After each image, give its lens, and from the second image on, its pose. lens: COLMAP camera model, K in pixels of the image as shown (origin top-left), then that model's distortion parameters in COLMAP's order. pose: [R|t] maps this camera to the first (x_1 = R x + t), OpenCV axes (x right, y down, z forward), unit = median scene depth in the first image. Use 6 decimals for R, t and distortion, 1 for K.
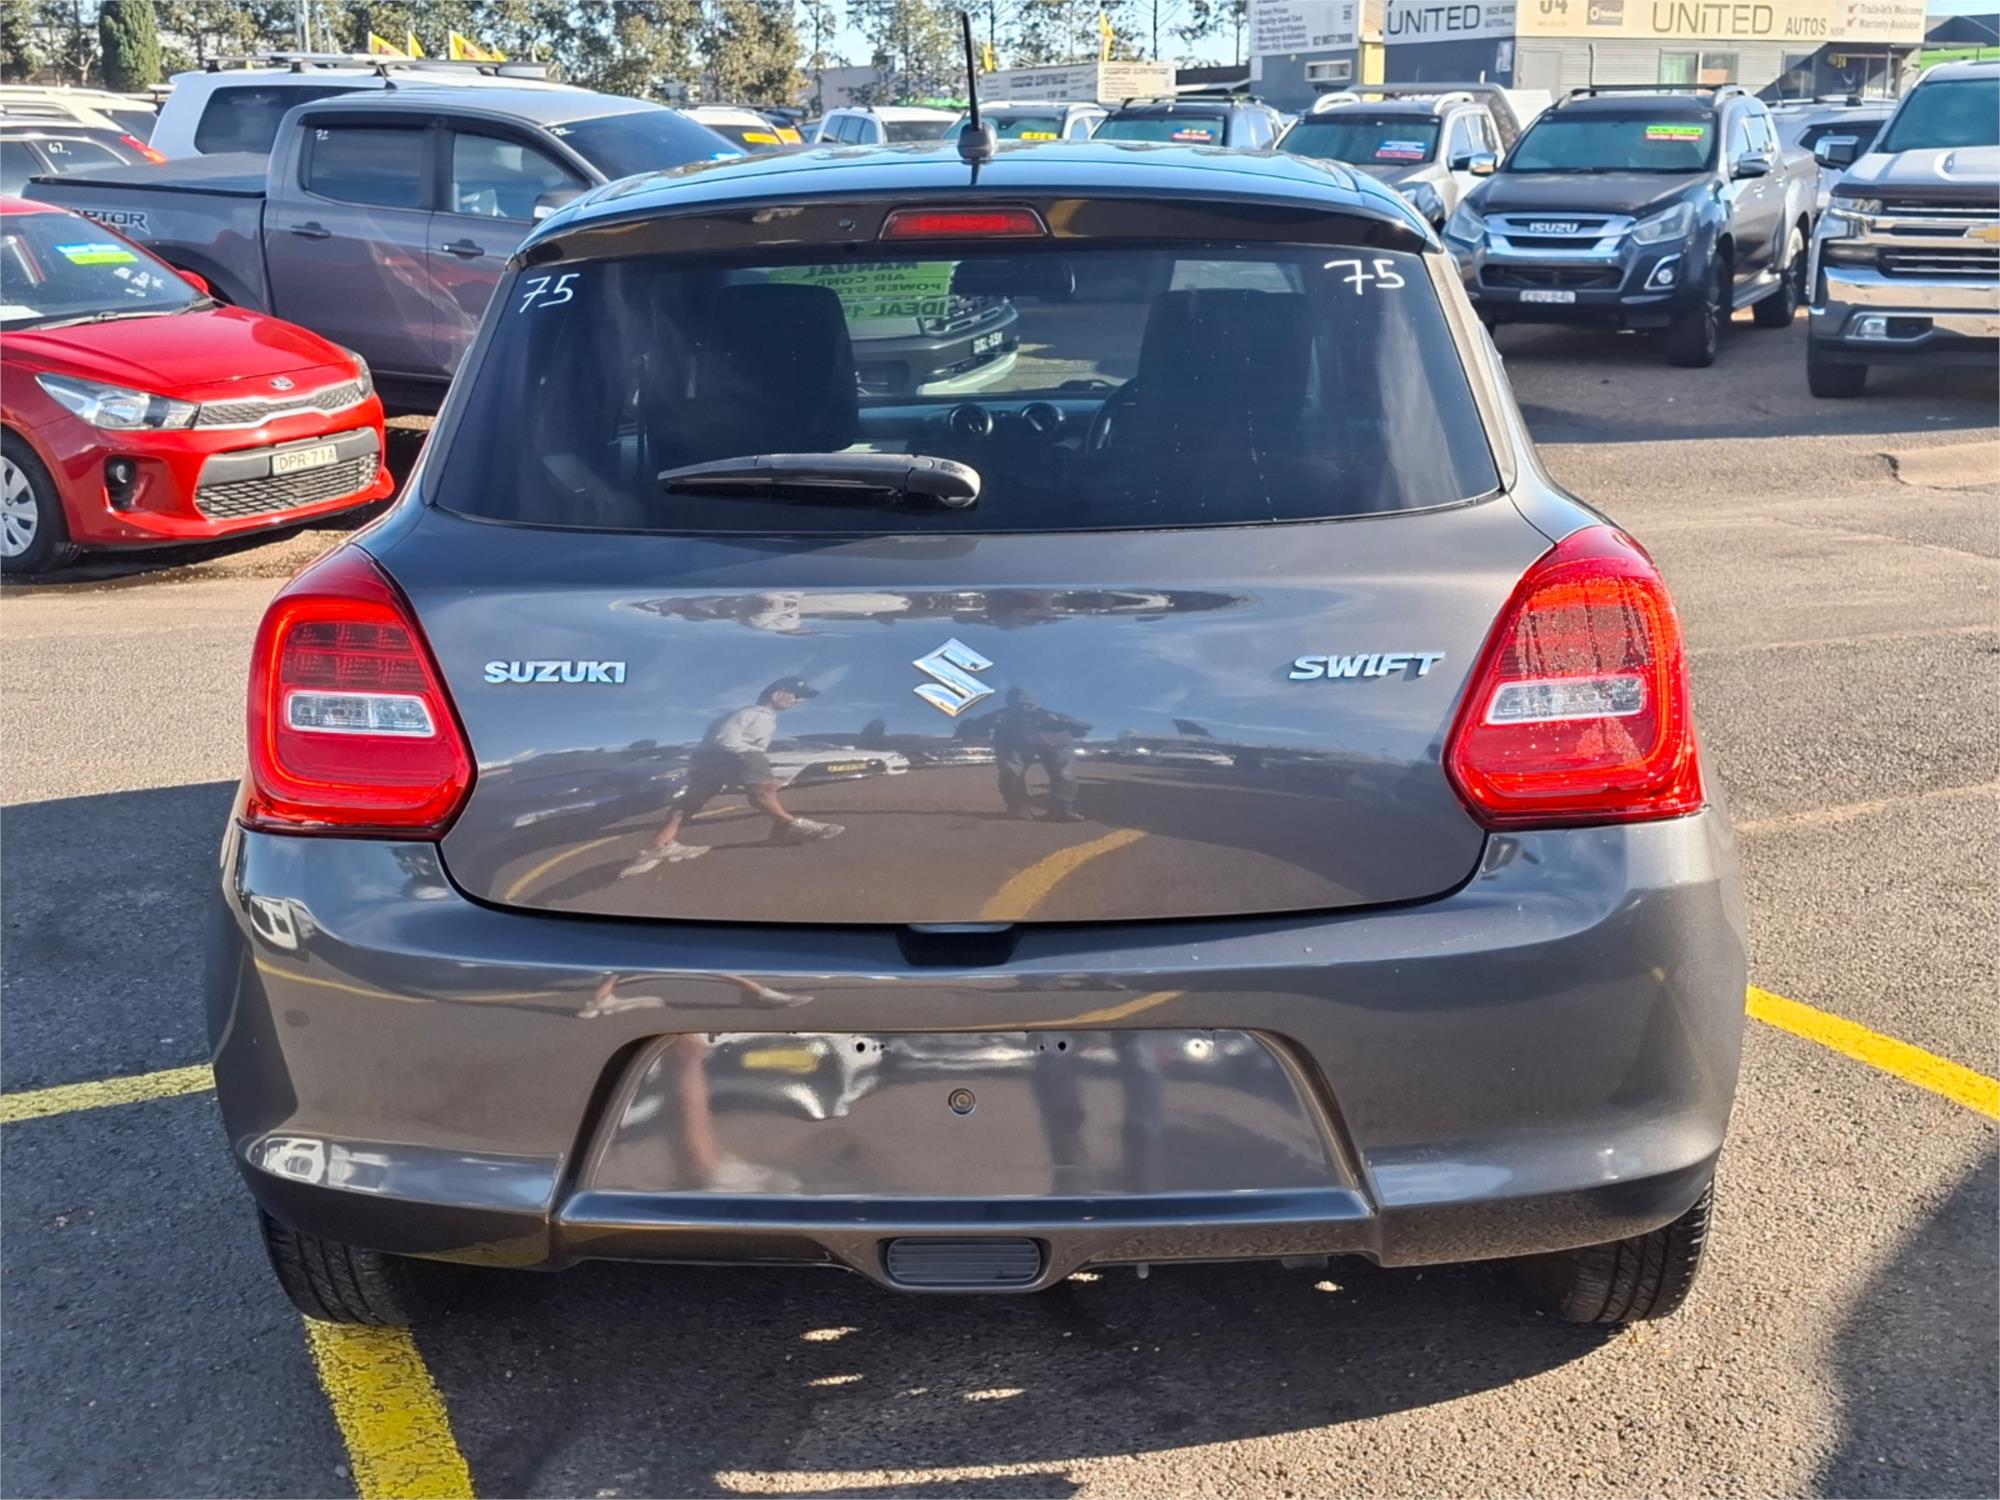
lens RADIAL K [[2292.4, 0, 983.0], [0, 2292.4, 739.8], [0, 0, 1]] dist [0.172869, -0.292526]
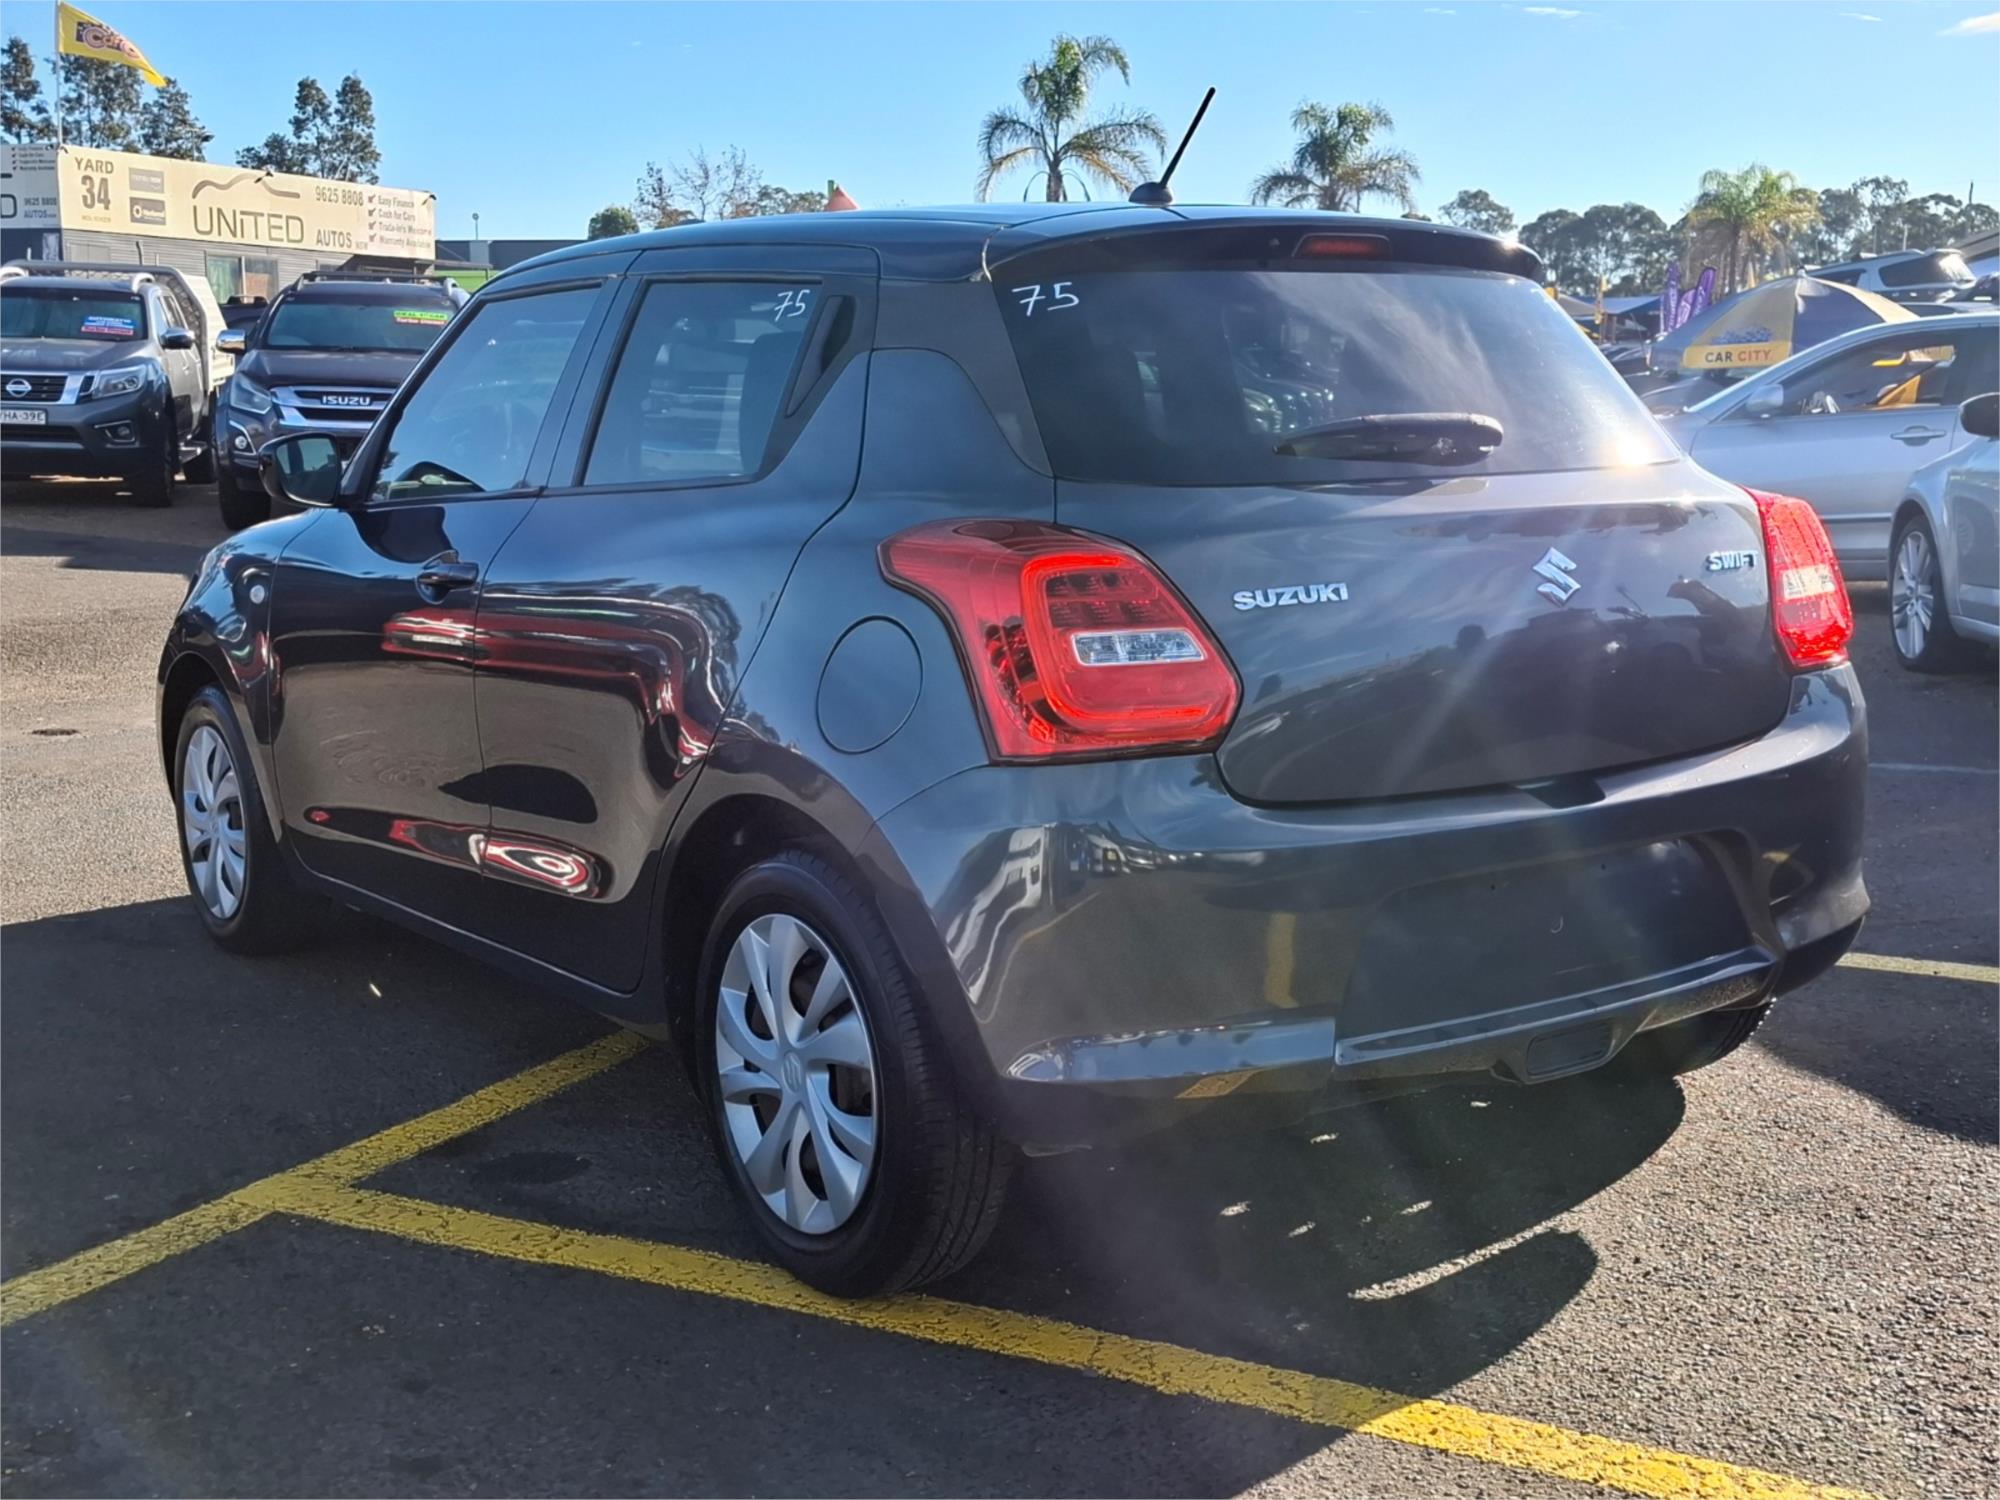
lens RADIAL K [[2292.4, 0, 983.0], [0, 2292.4, 739.8], [0, 0, 1]] dist [0.172869, -0.292526]
pose [[0.794021, -0.084886, 0.601934, -0.853570], [0.137558, 0.989607, -0.041899, 0.058836], [-0.592121, 0.116070, 0.797446, 0.139299]]
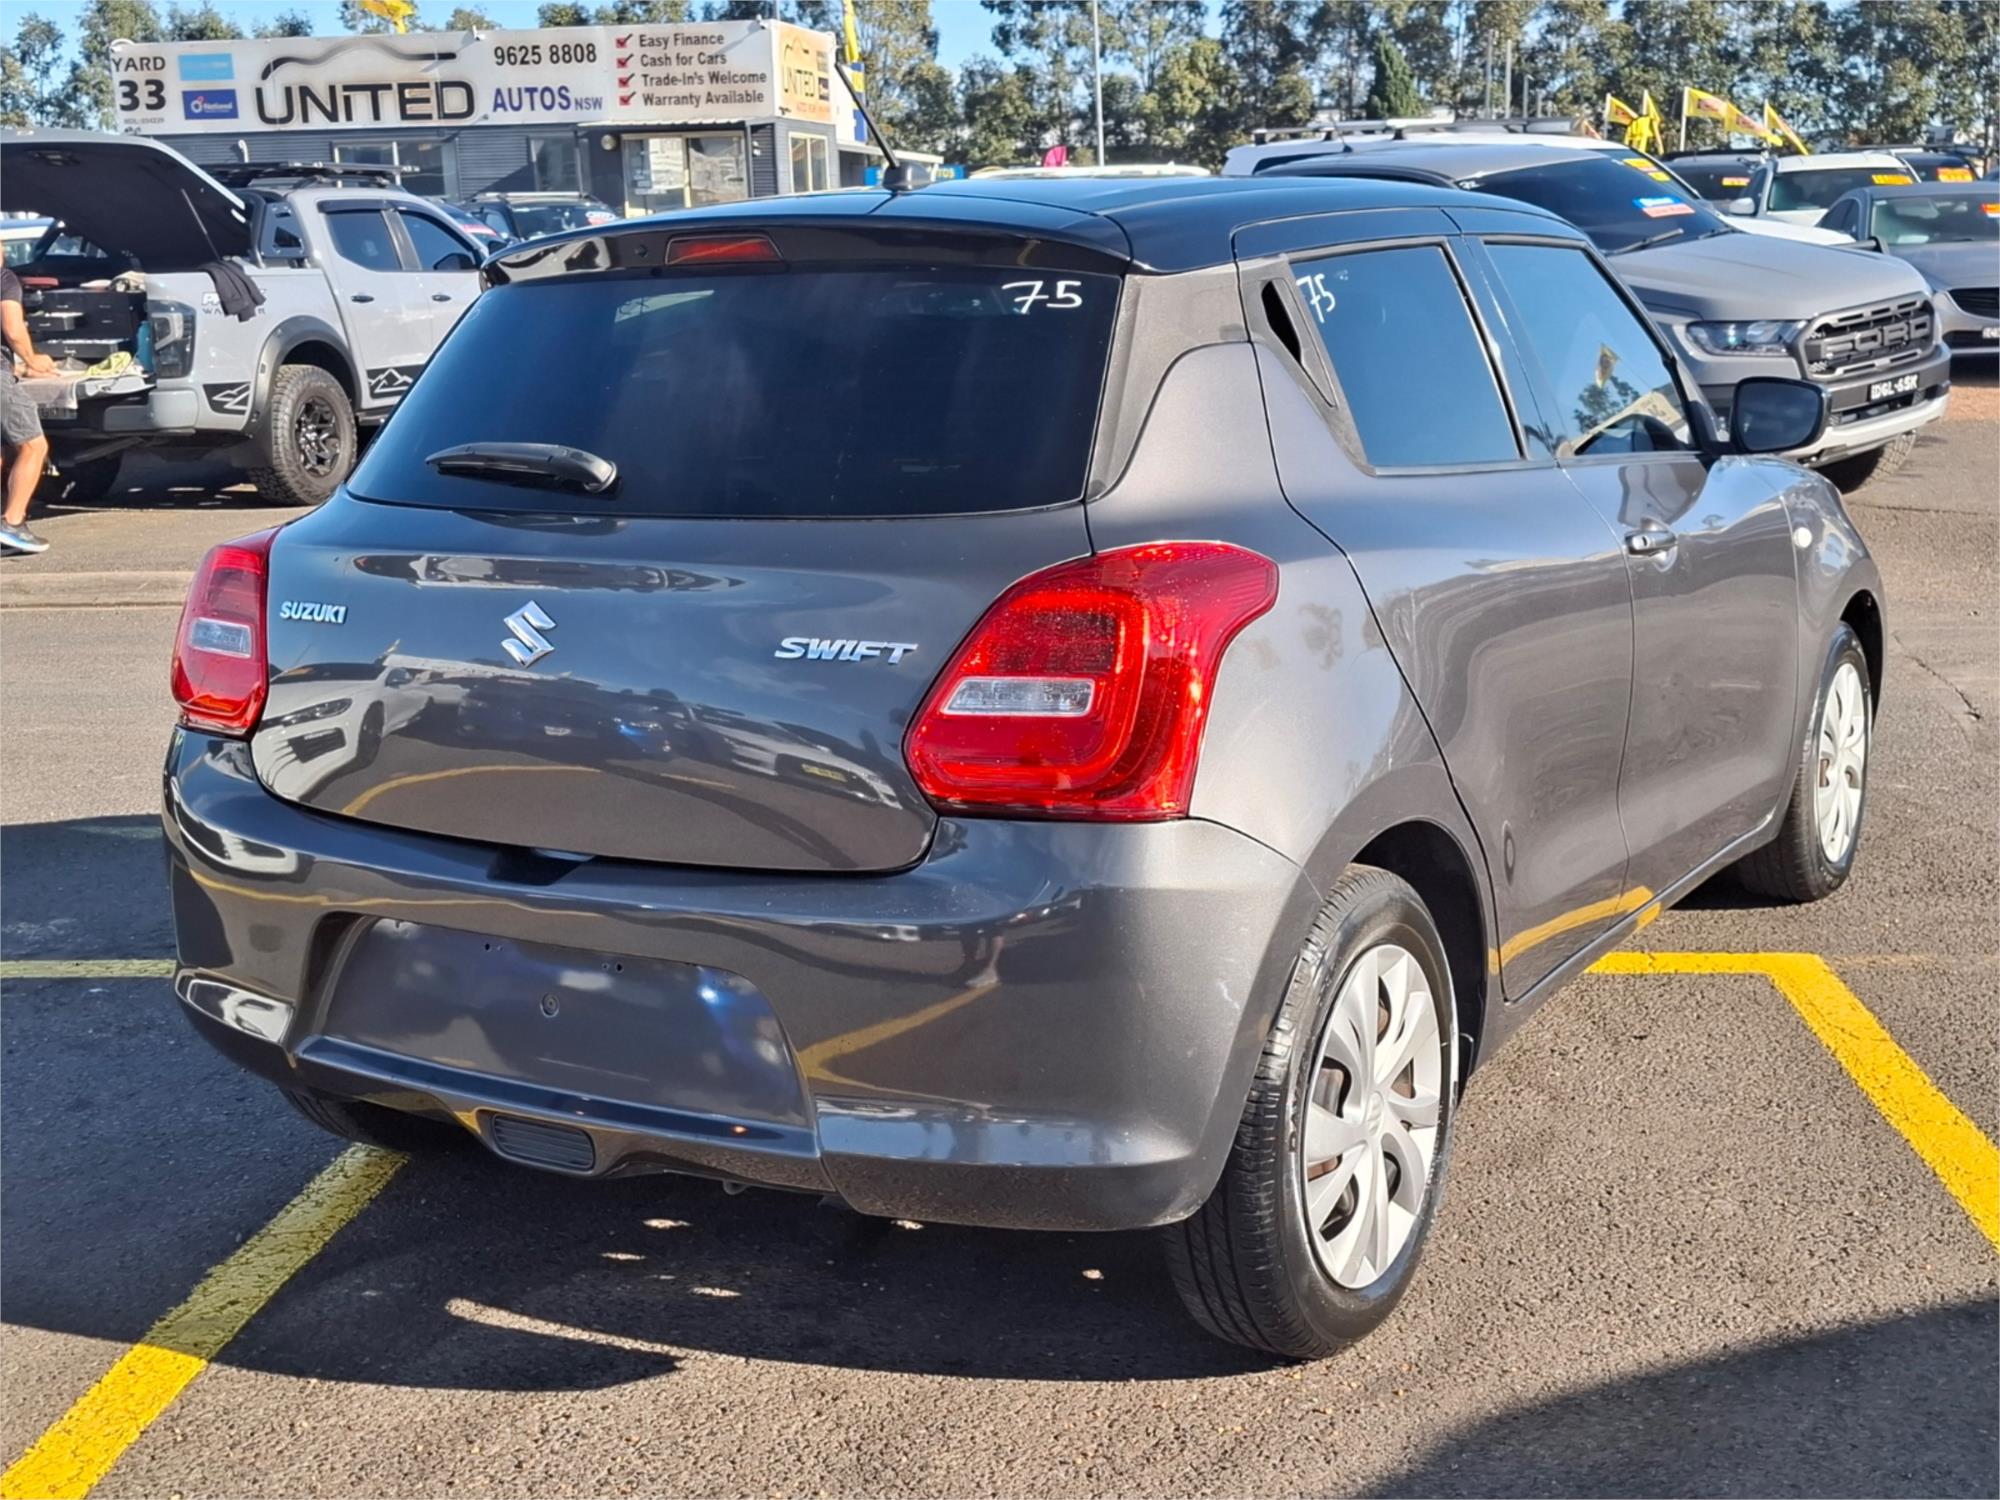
lens RADIAL K [[2281.6, 0, 1018.3], [0, 2281.6, 761.1], [0, 0, 1]] dist [0.172820, -0.326778]
pose [[0.870401, 0.089939, -0.484059, 0.629410], [-0.096964, 0.995232, 0.010560, 0.000195], [0.482701, 0.037745, 0.874972, 0.081998]]
